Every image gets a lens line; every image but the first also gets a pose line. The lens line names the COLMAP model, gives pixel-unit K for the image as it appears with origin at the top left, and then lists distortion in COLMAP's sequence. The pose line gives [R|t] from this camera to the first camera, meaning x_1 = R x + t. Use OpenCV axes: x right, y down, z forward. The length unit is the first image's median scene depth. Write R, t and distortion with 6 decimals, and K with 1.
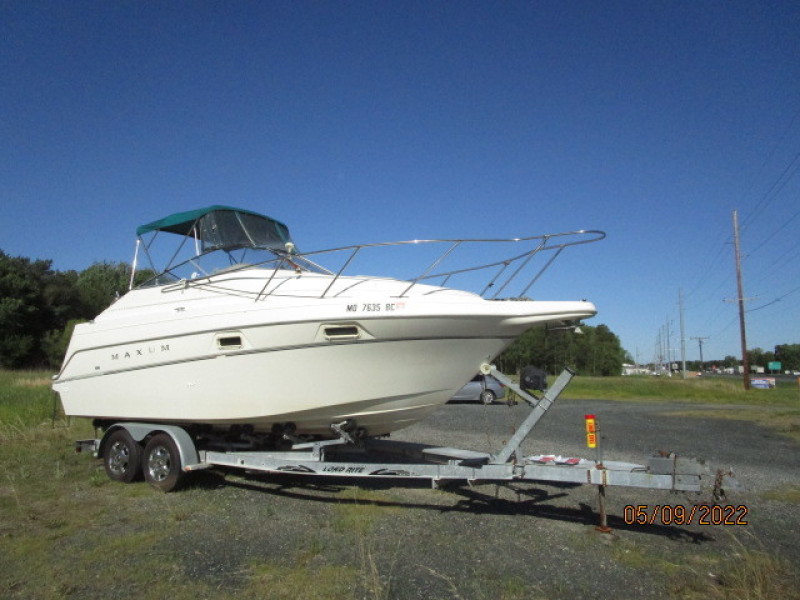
lens RADIAL K [[576.3, 0, 394.6], [0, 576.3, 301.5], [0, 0, 1]] dist [-0.009927, -0.000811]
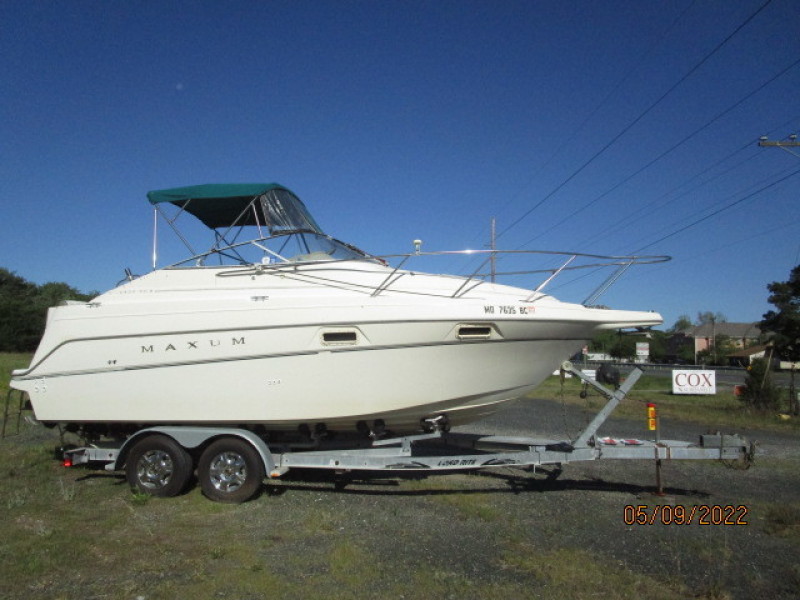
lens RADIAL K [[576.3, 0, 394.6], [0, 576.3, 301.5], [0, 0, 1]] dist [-0.009927, -0.000811]
pose [[0.902173, 0.045501, 0.428968, -0.607400], [-0.060230, 0.997967, 0.020816, -0.013452], [-0.427149, -0.044617, 0.903080, 0.110701]]
